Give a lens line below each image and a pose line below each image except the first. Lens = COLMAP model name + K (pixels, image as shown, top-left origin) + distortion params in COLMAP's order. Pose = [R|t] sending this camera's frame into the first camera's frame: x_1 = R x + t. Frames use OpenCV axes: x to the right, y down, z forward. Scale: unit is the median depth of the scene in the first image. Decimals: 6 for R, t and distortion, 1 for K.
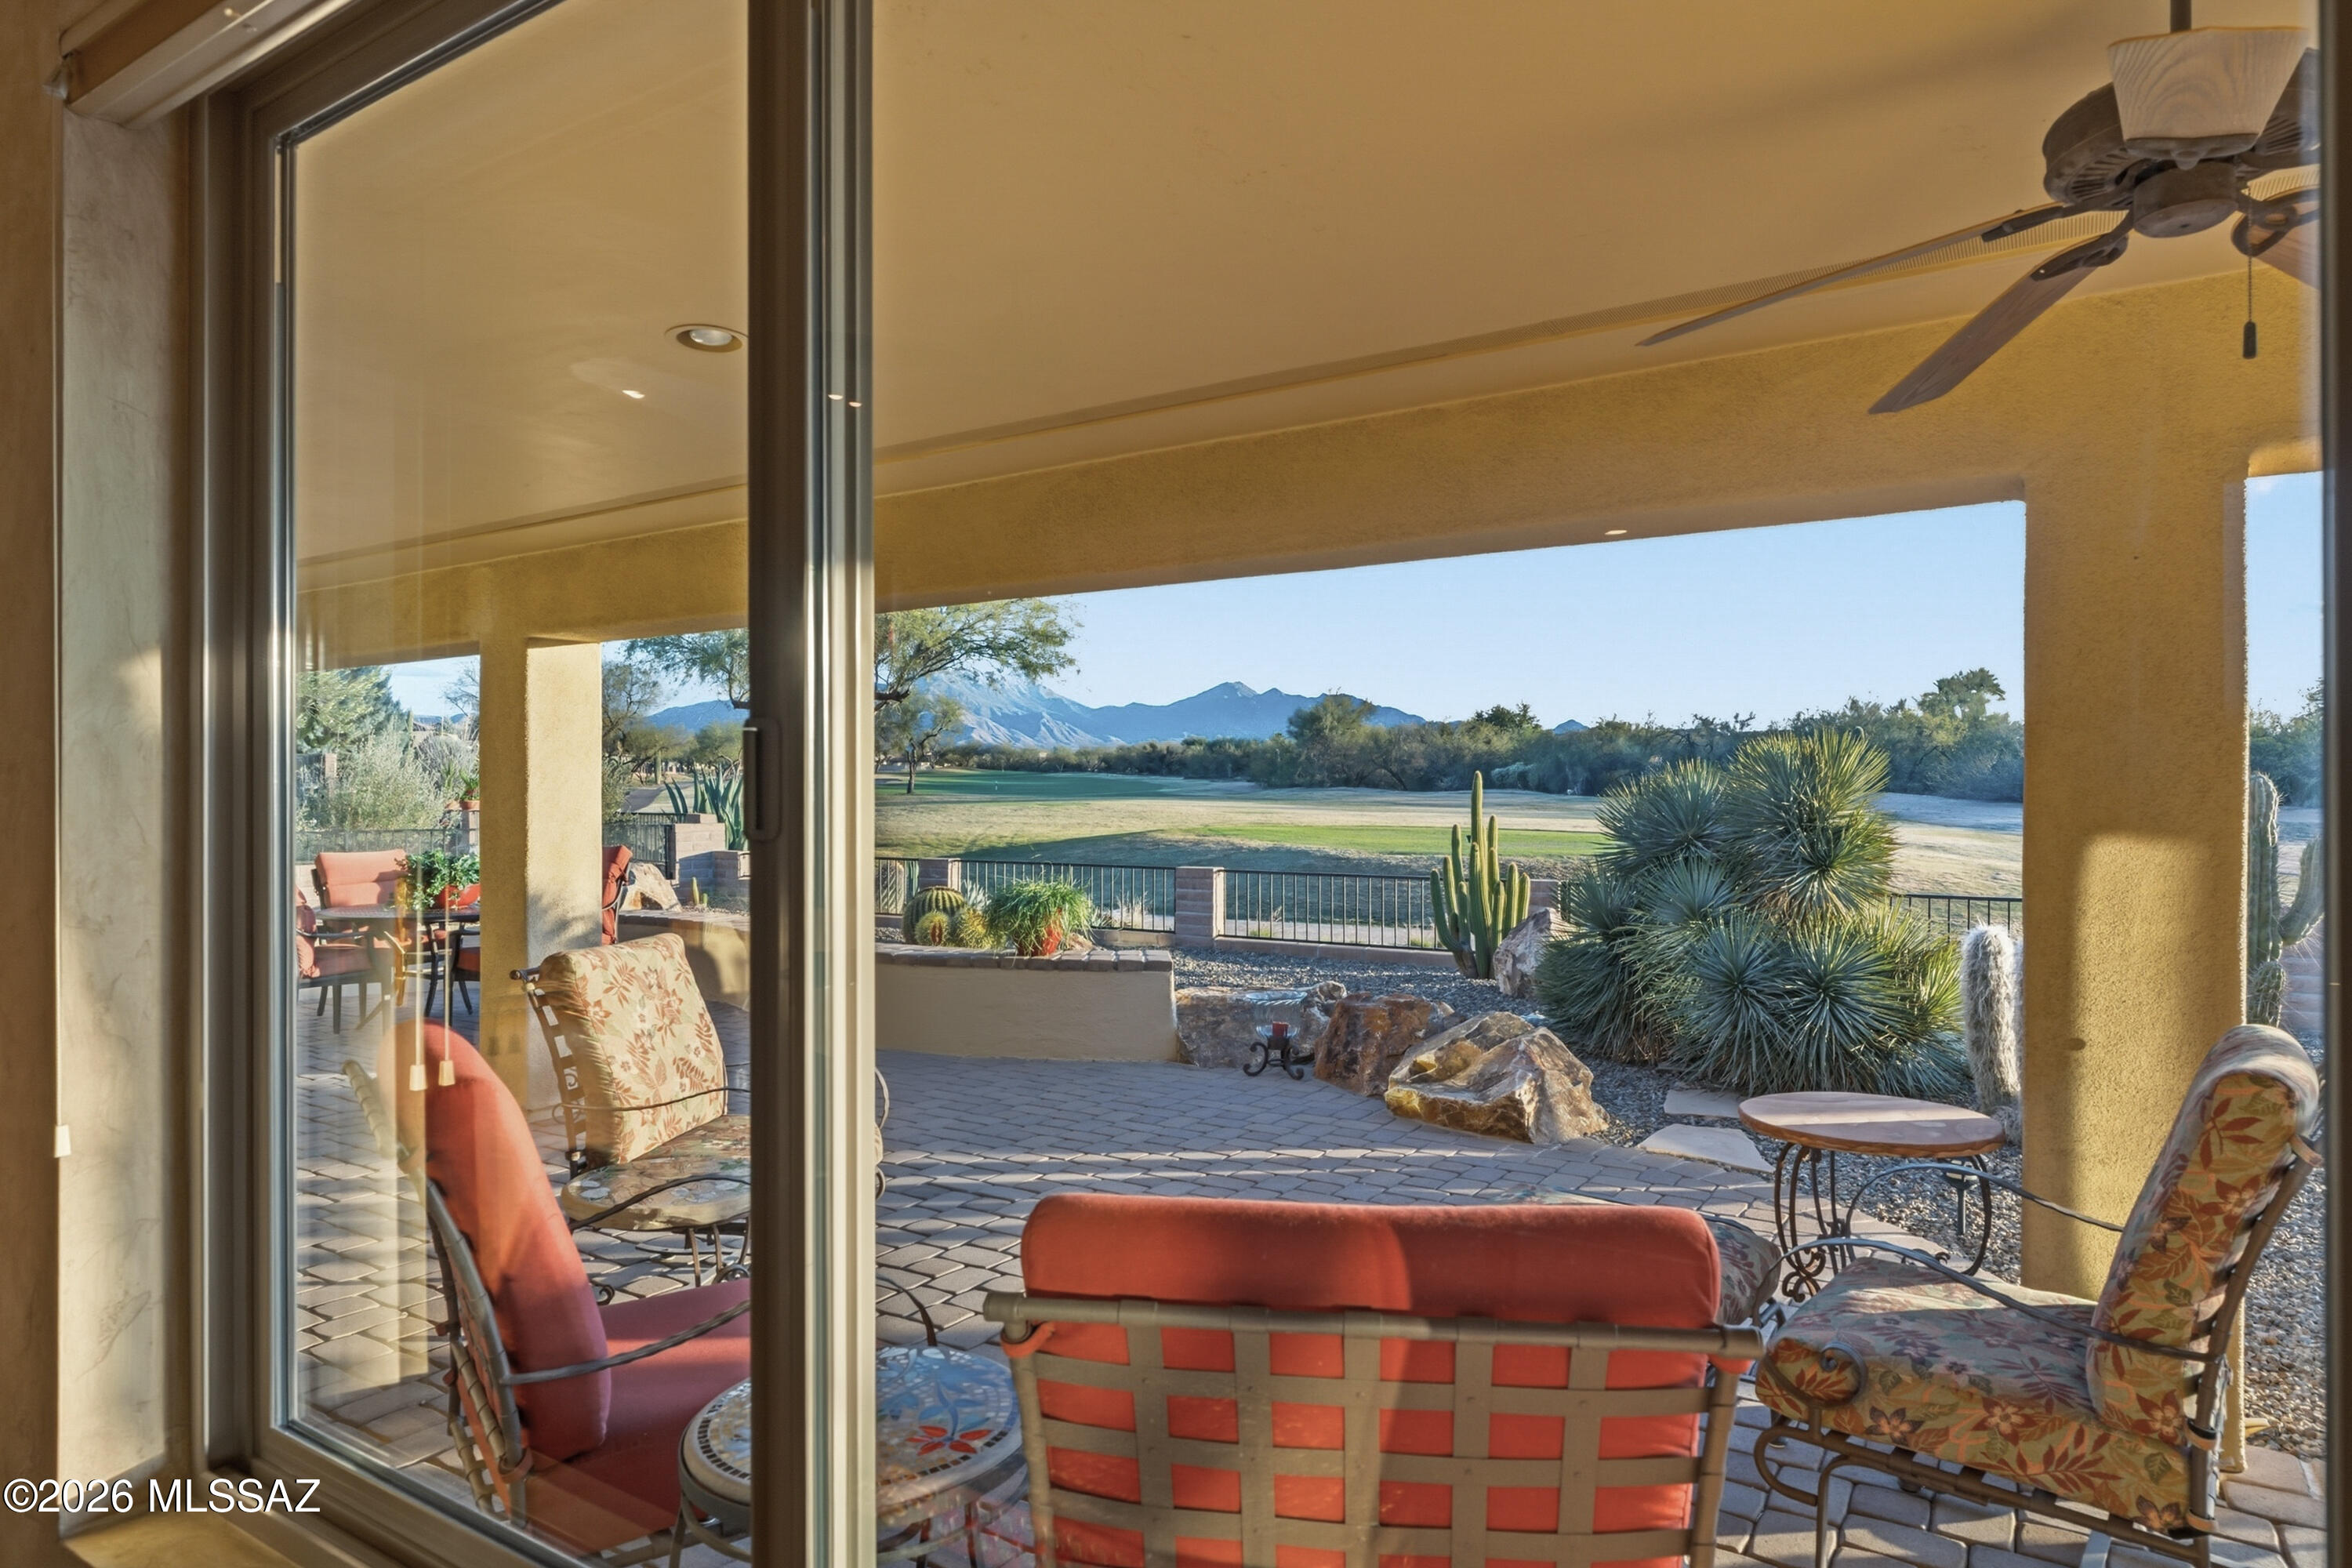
lens RADIAL K [[1359.3, 0, 1176.0], [0, 1359.3, 784.0], [0, 0, 1]] dist [-0.001971, -0.000204]
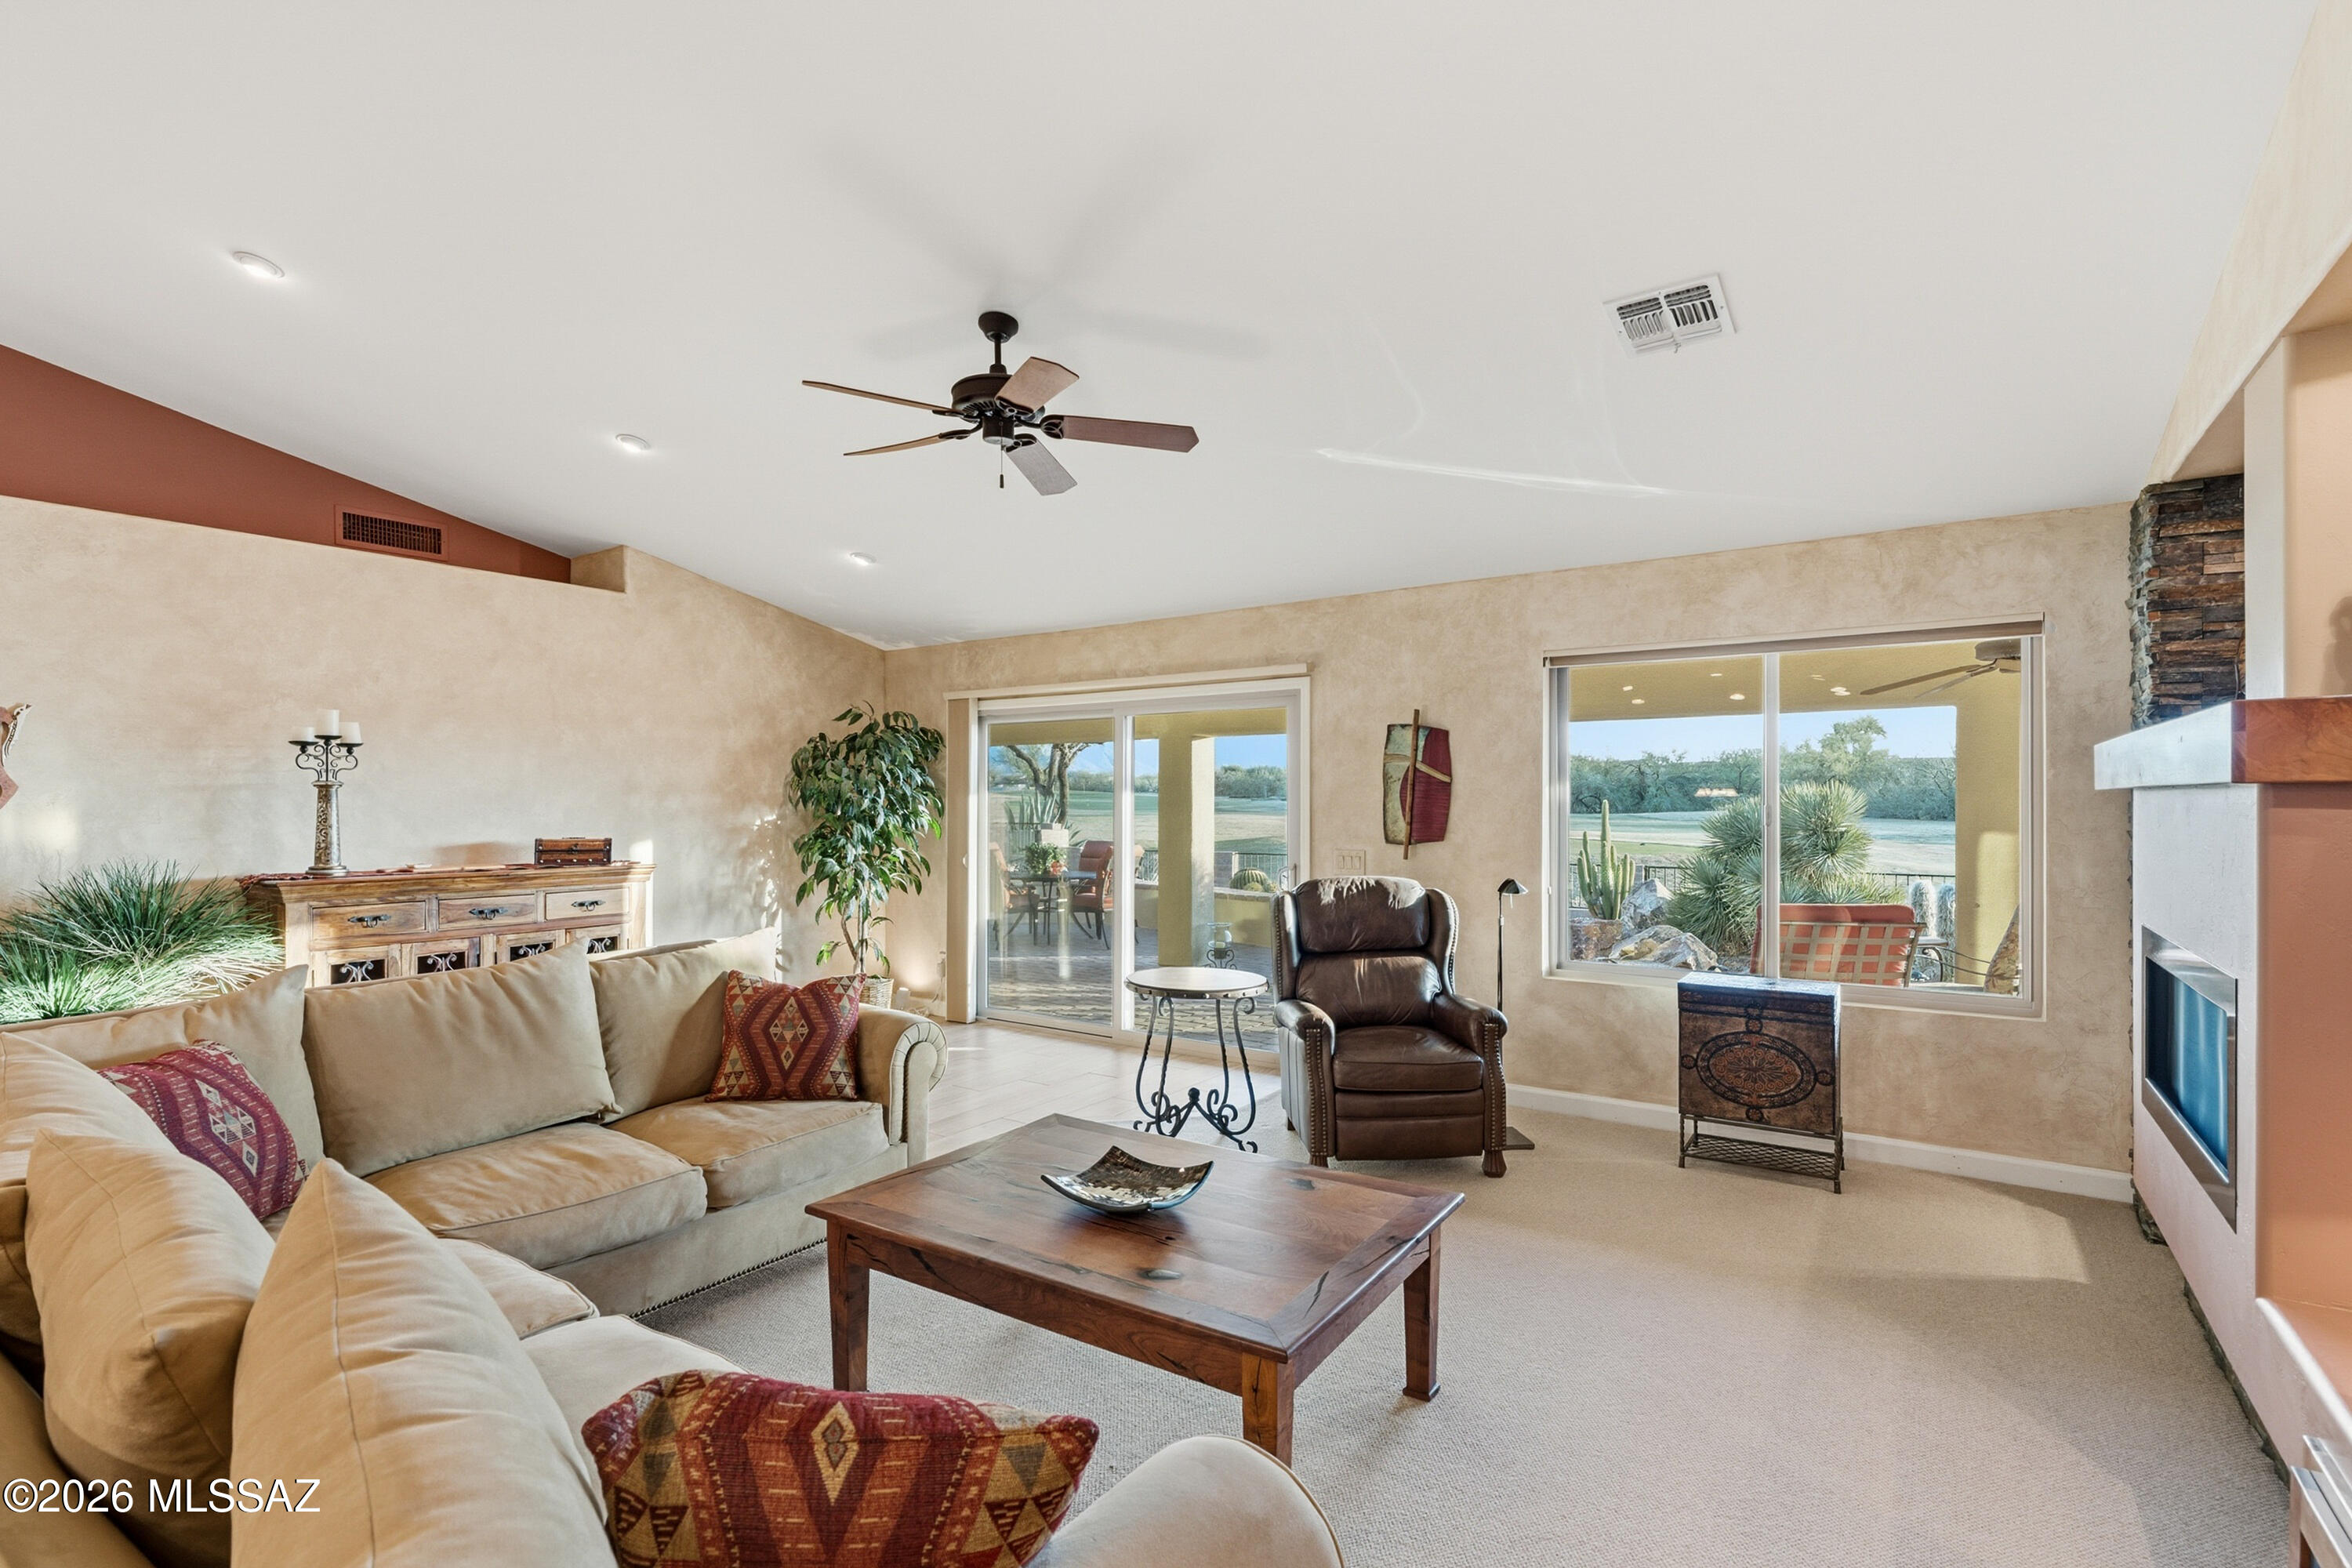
lens RADIAL K [[1084.6, 0, 1176.0], [0, 1084.6, 784.0], [0, 0, 1]] dist [0.003330, 0.001009]
pose [[0.999568, 0.003300, -0.029197, -0.420241], [-0.003772, 0.999863, -0.016112, -0.008161], [0.029140, 0.016215, 0.999444, -0.587961]]
